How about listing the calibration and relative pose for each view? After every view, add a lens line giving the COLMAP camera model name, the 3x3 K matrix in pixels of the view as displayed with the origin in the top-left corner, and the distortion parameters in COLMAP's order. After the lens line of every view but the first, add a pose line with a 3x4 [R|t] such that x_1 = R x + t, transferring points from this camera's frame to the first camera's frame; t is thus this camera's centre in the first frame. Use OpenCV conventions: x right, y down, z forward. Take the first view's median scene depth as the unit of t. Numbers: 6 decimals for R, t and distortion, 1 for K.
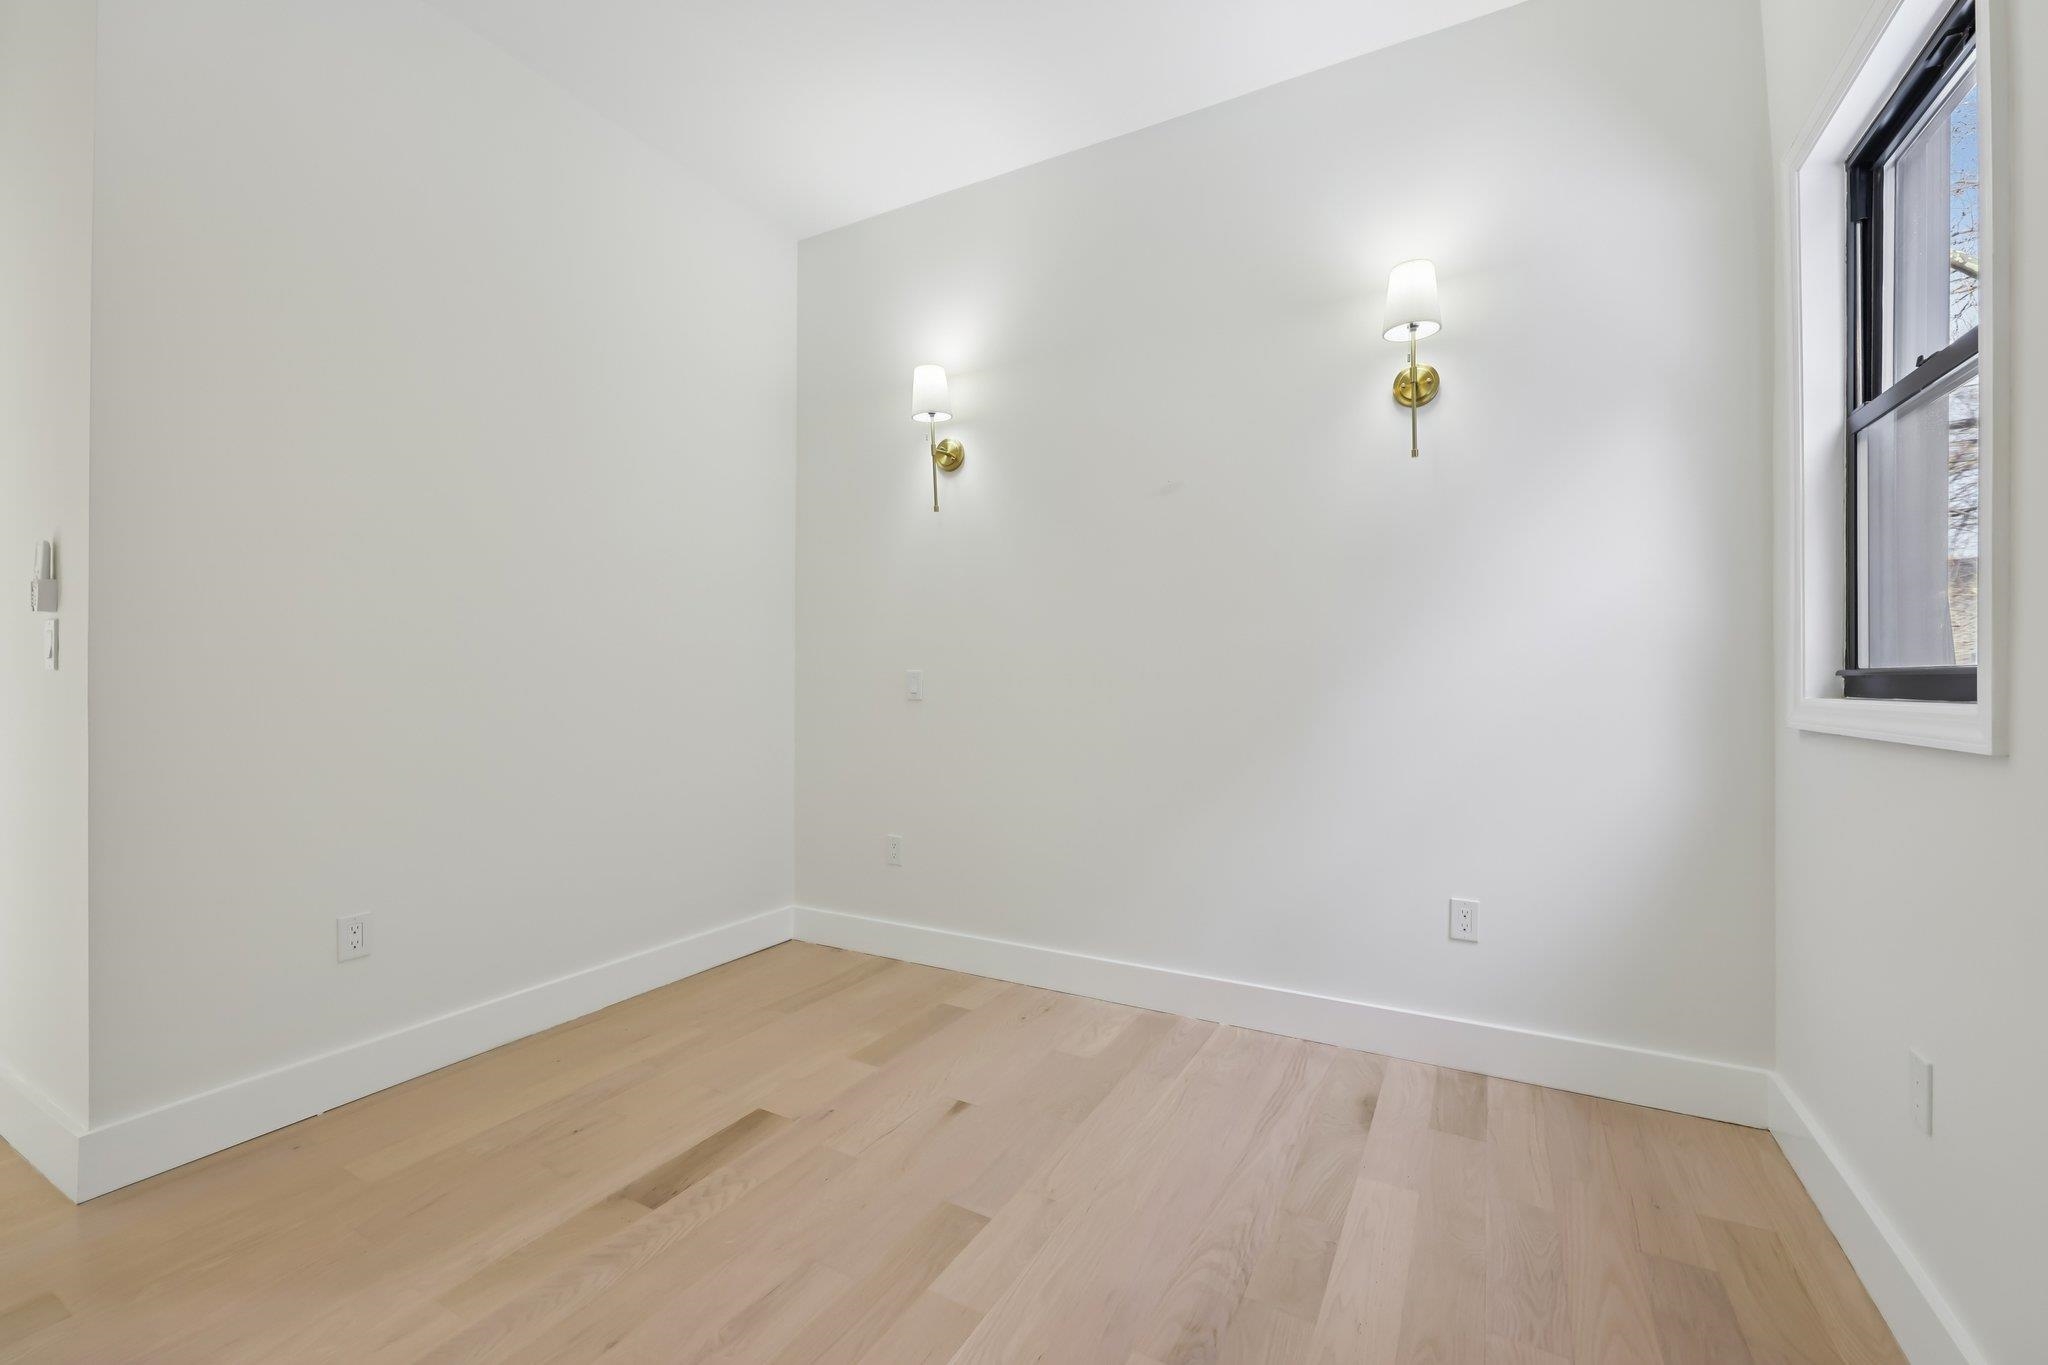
lens RADIAL K [[824.7, 0, 1032.5], [0, 824.7, 686.2], [0, 0, 1]] dist [0.000085, 0.000185]
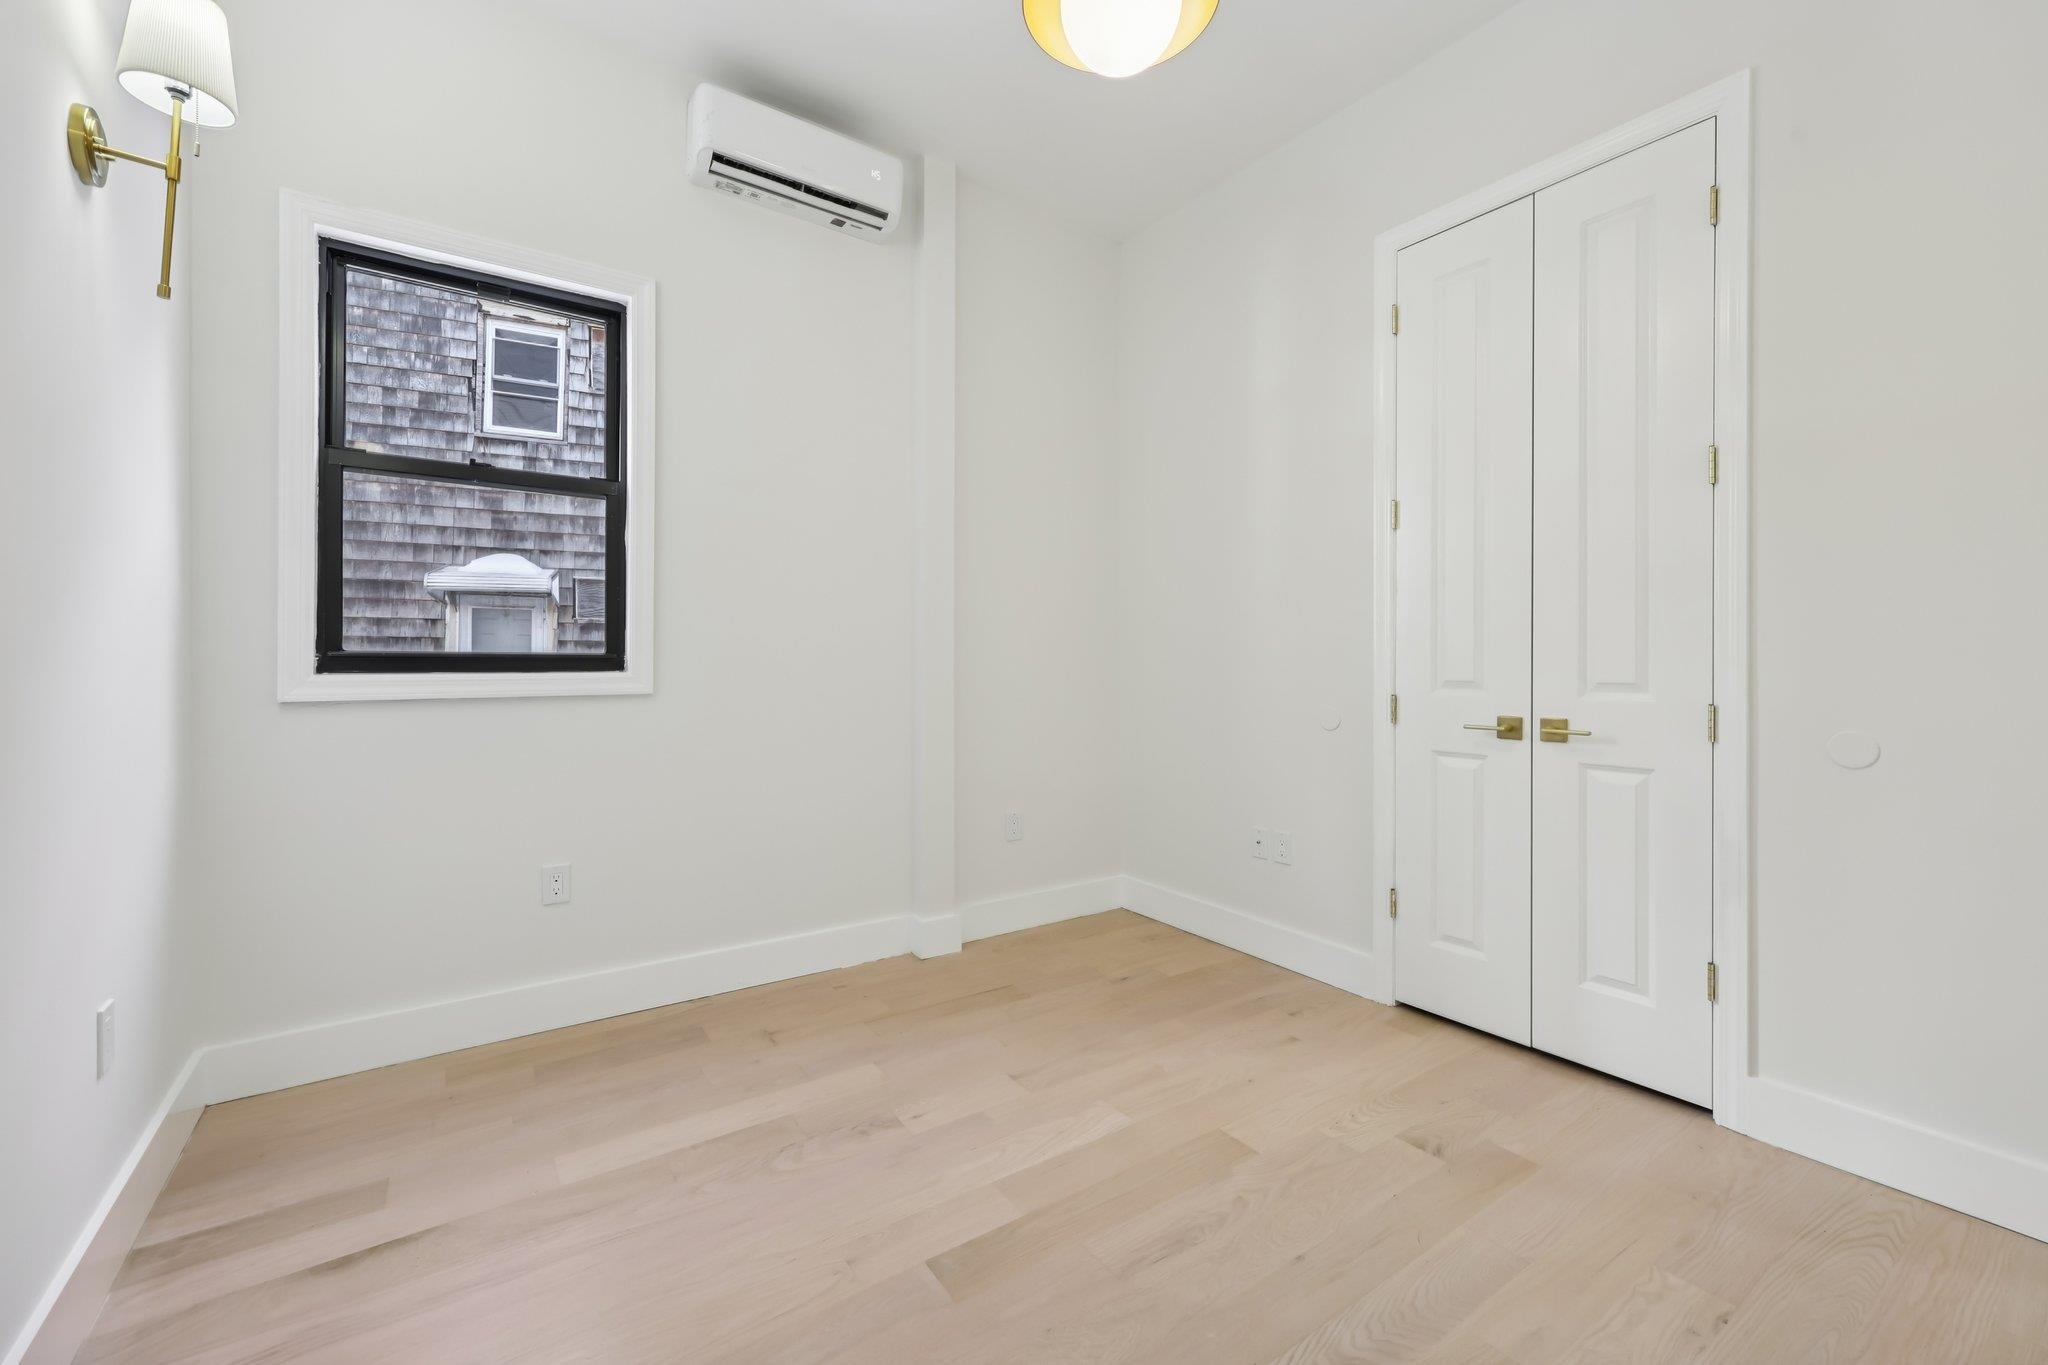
lens RADIAL K [[825.3, 0, 1031.3], [0, 825.3, 671.2], [0, 0, 1]] dist [-0.000227, 0.000228]
pose [[-0.899406, -0.005411, 0.437081, -0.426271], [0.001115, 0.999892, 0.014672, -0.005728], [-0.437113, 0.013683, -0.899303, 1.375560]]
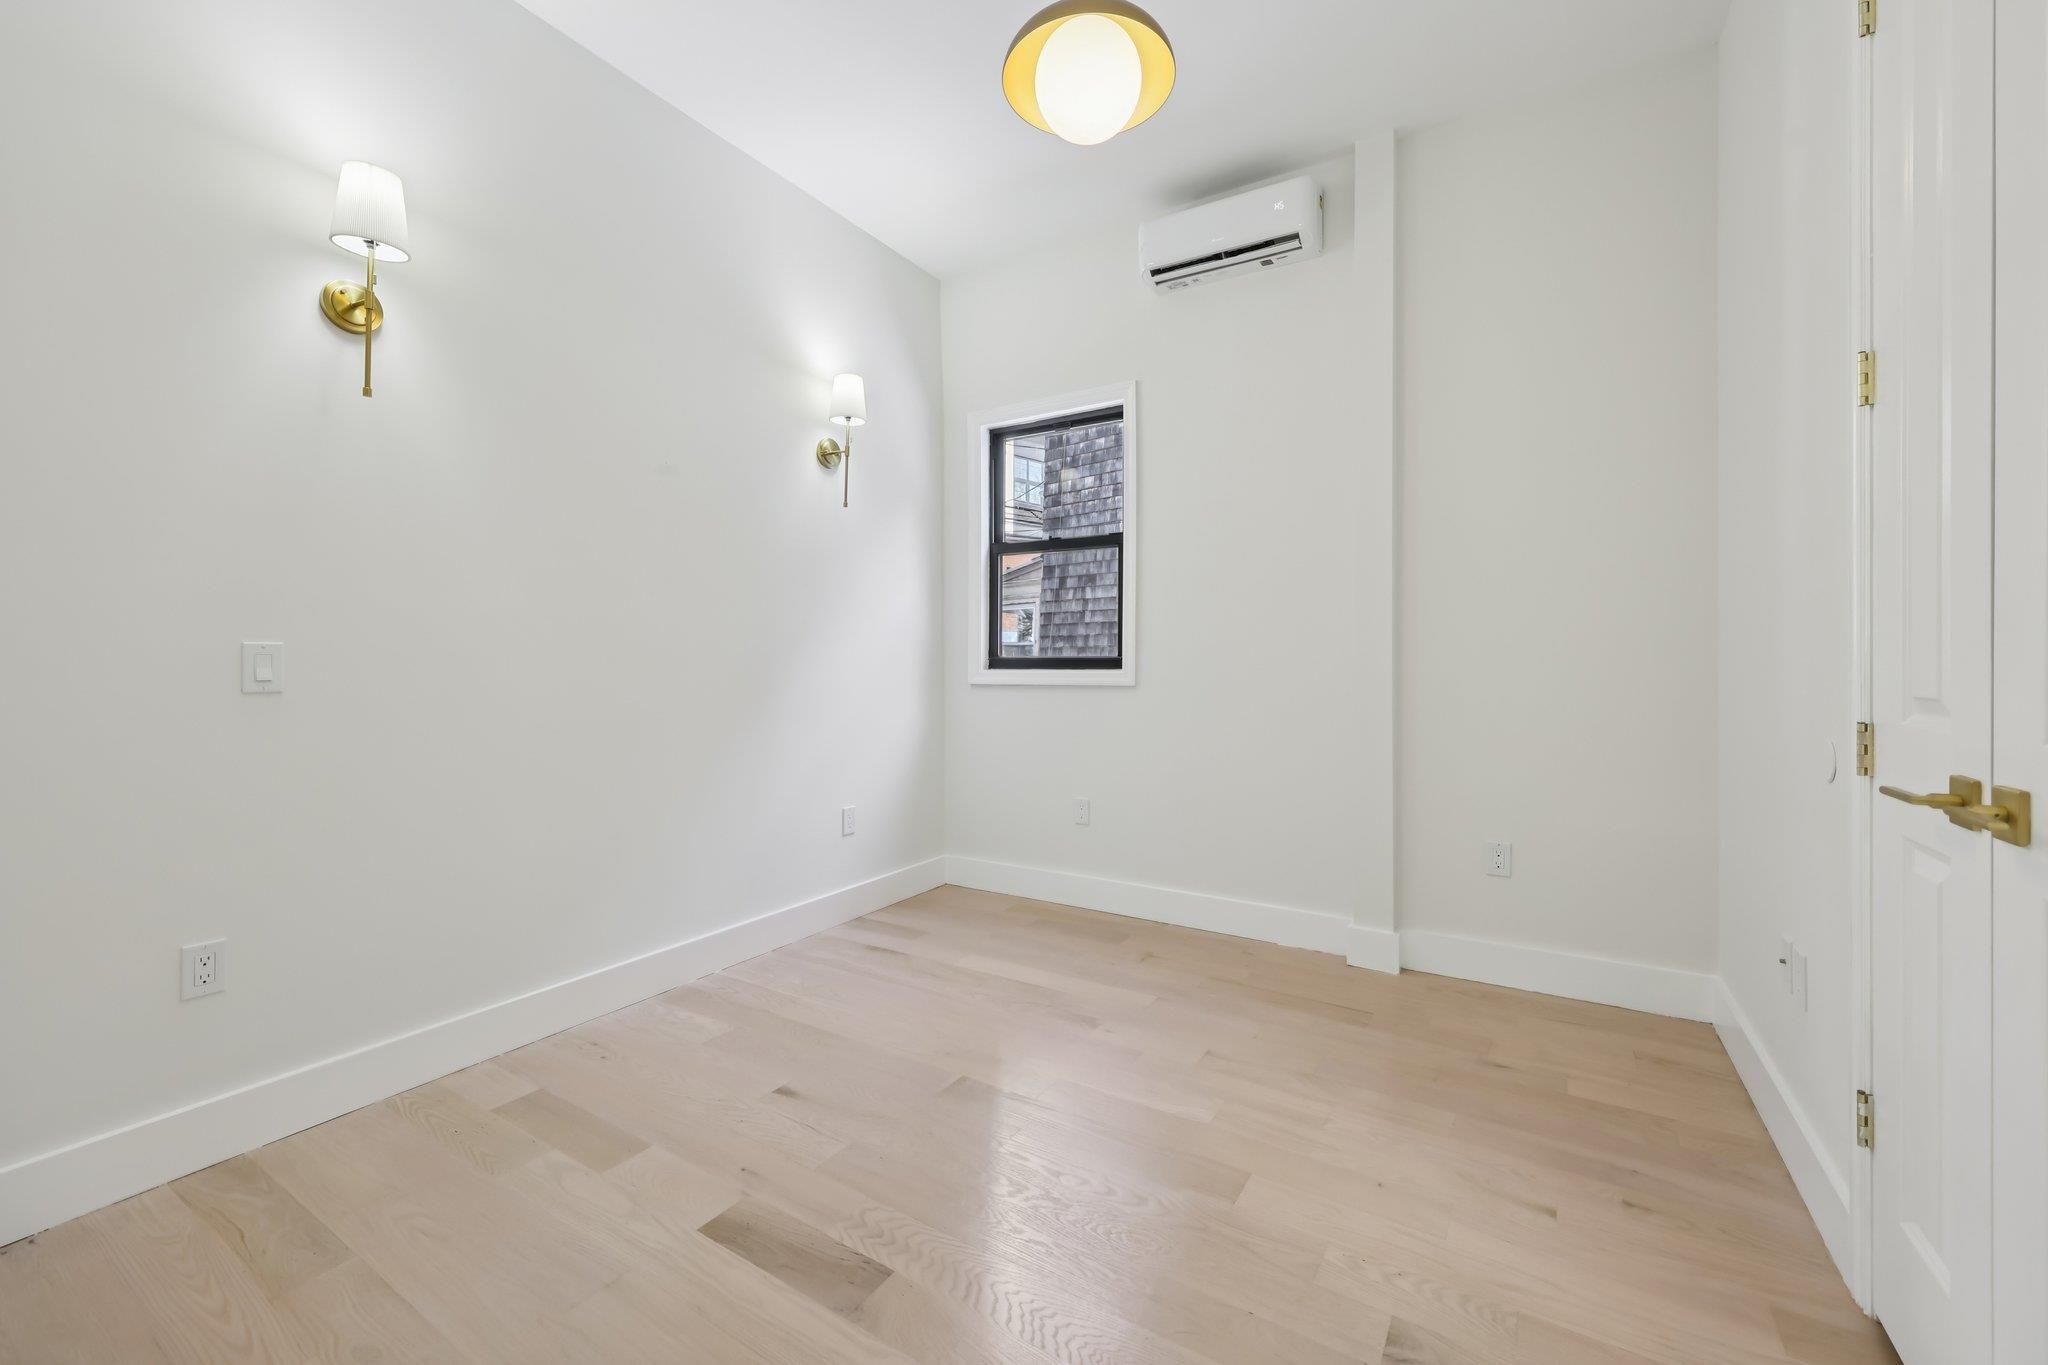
lens RADIAL K [[825.3, 0, 1031.3], [0, 825.3, 671.2], [0, 0, 1]] dist [-0.000227, 0.000228]
pose [[0.047738, -0.010569, 0.998804, -1.052701], [0.005065, 0.999934, 0.010339, -0.002506], [-0.998847, 0.004566, 0.047788, 0.652494]]
